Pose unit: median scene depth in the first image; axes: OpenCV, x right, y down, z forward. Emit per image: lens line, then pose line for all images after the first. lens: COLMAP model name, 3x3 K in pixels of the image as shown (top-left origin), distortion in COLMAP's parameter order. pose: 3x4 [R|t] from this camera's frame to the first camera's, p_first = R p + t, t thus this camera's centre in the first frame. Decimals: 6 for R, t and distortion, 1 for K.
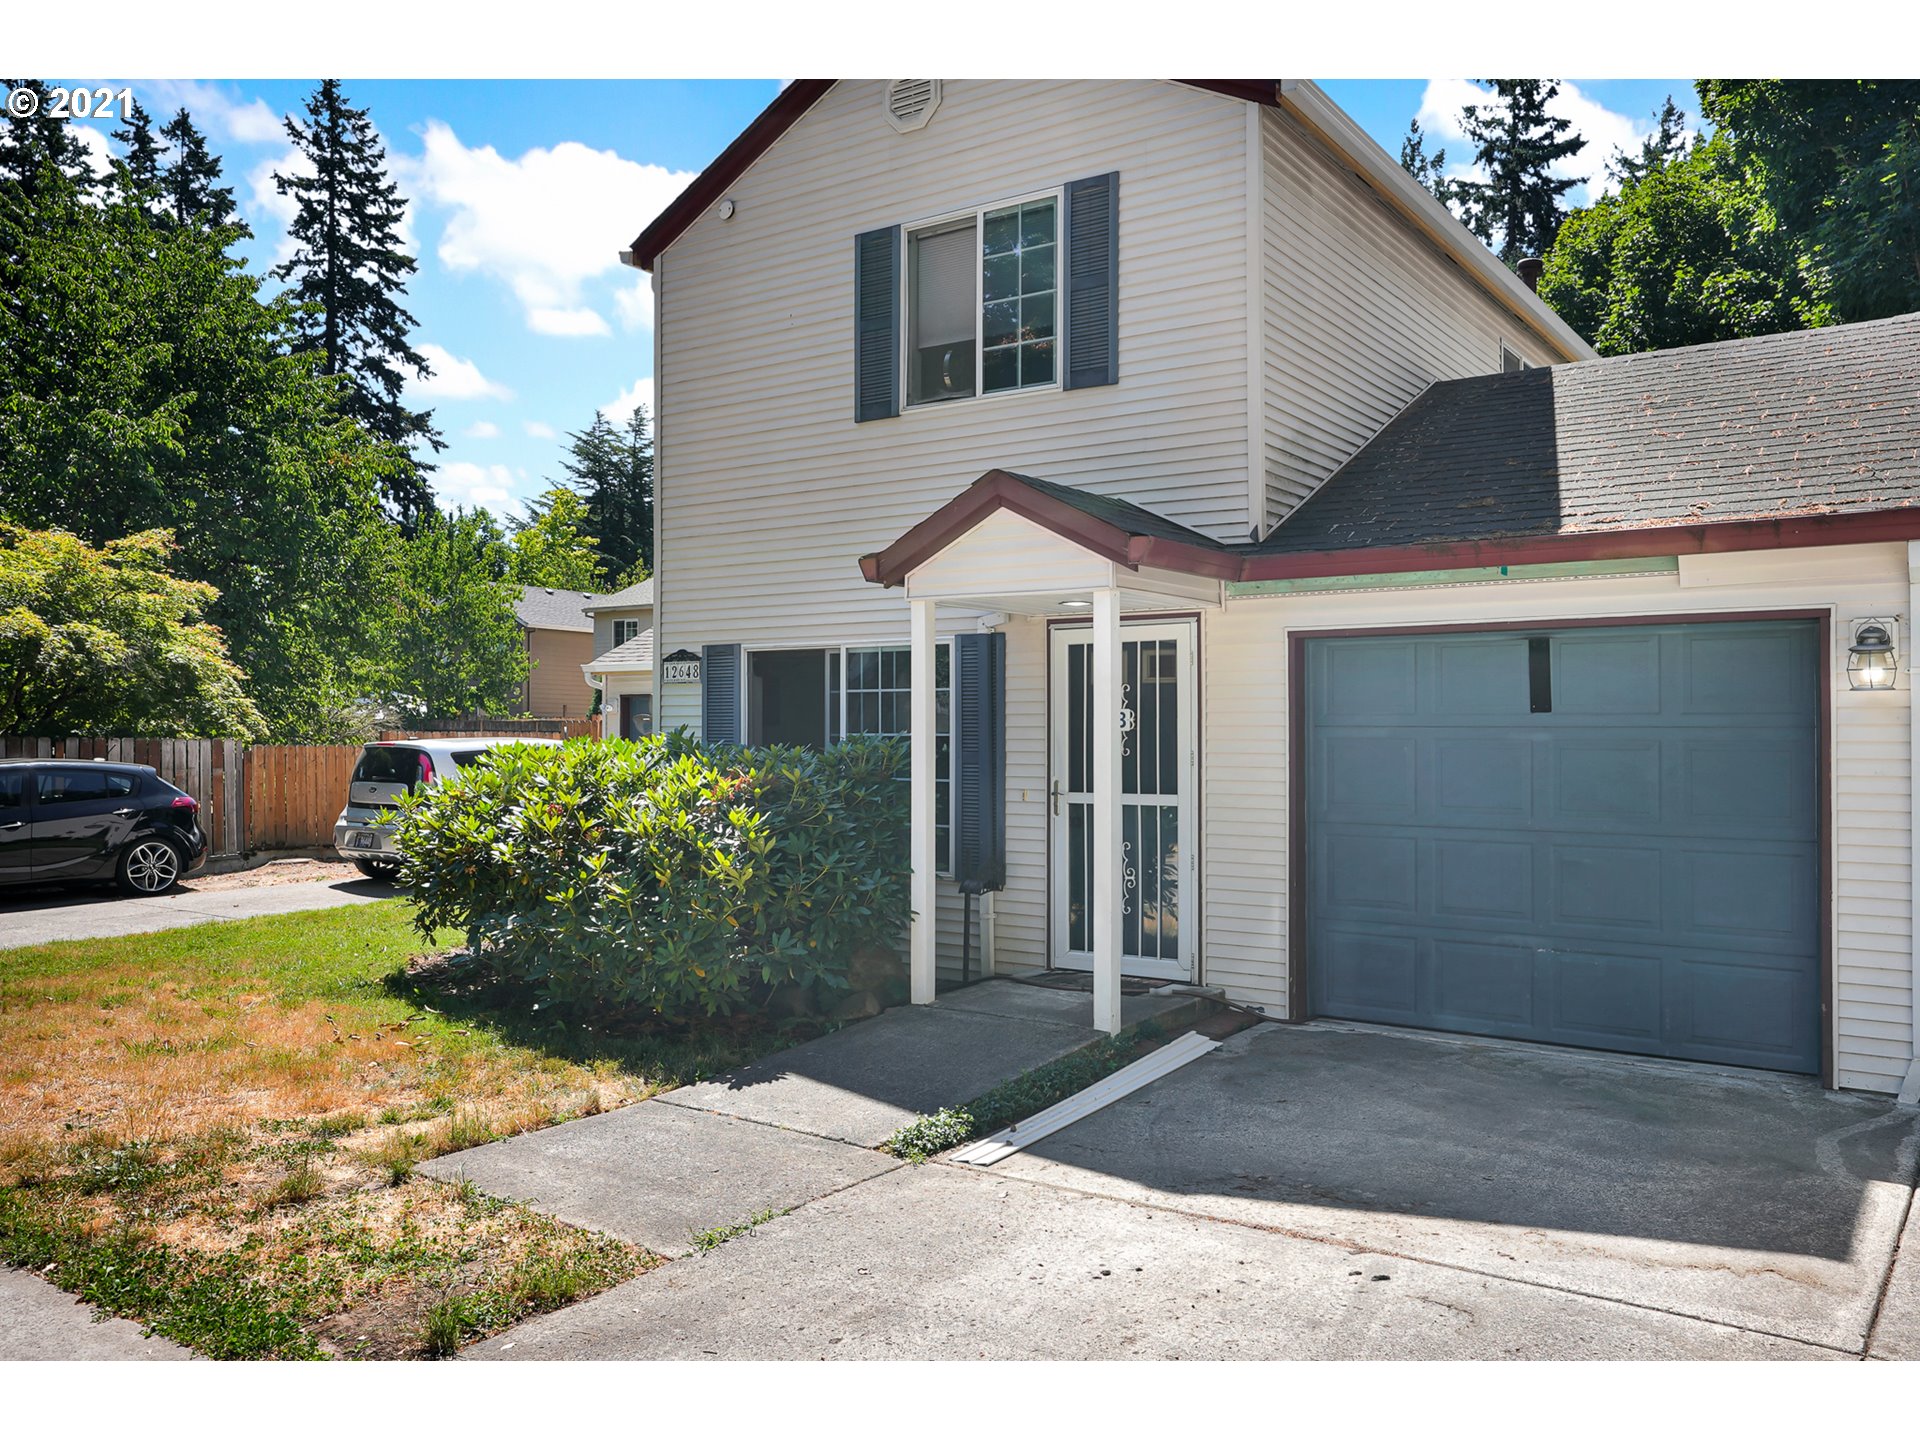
lens RADIAL K [[1467.2, 0, 957.4], [0, 1467.2, 717.1], [0, 0, 1]] dist [-0.045427, 0.031283]
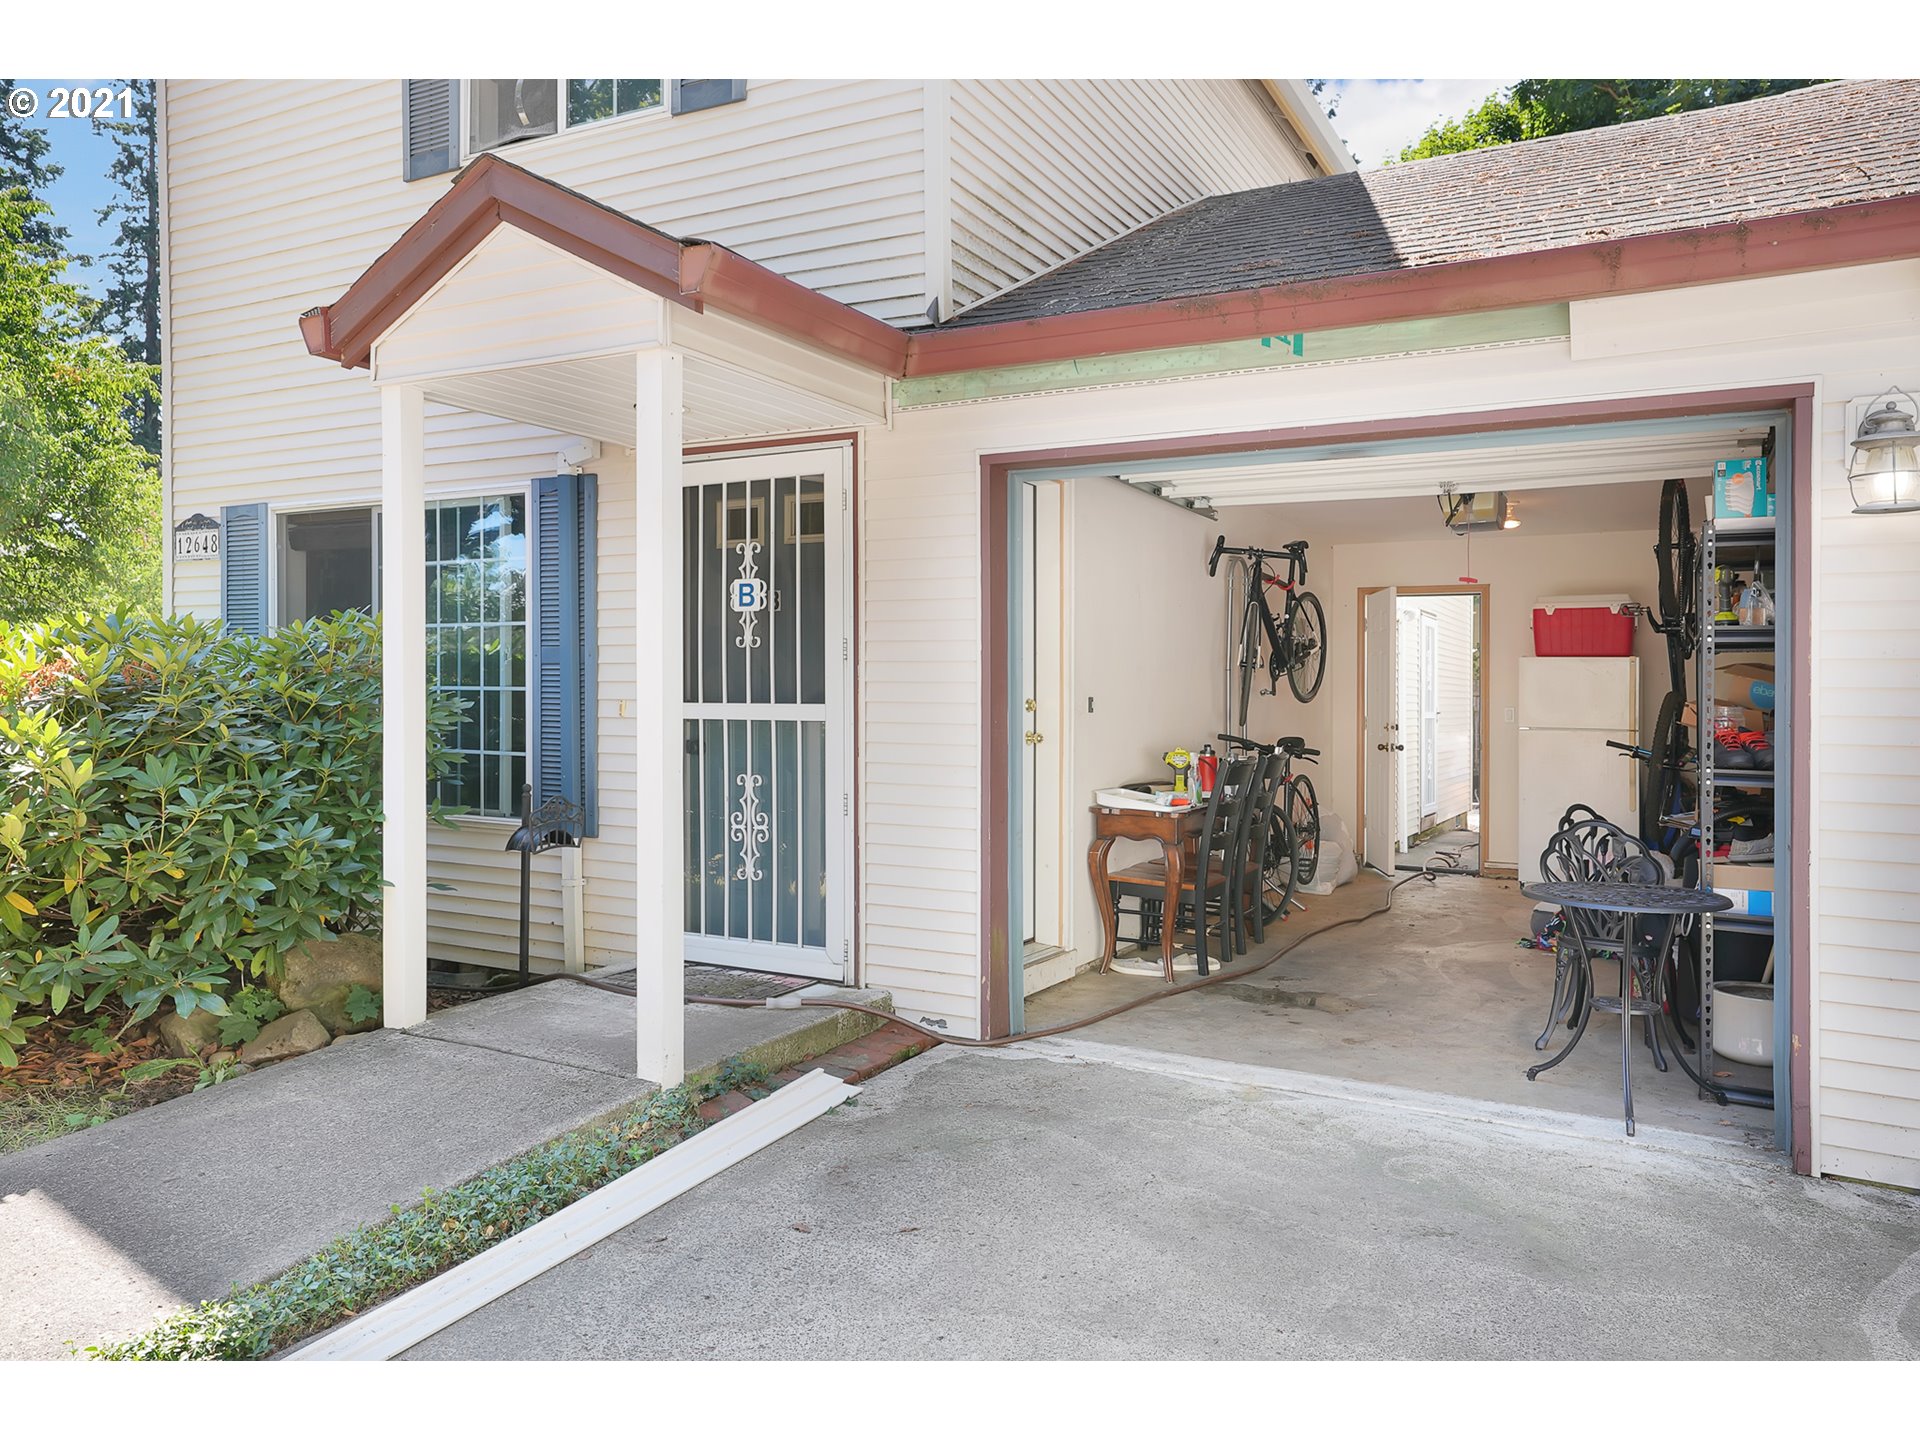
lens RADIAL K [[1346.0, 0, 961.5], [0, 1346.0, 665.7], [0, 0, 1]] dist [-0.028371, 0.001550]
pose [[0.992493, 0.010122, 0.121883, 0.140319], [-0.009010, 0.999913, -0.009668, 0.041746], [-0.121970, 0.008497, 0.992497, 0.386032]]
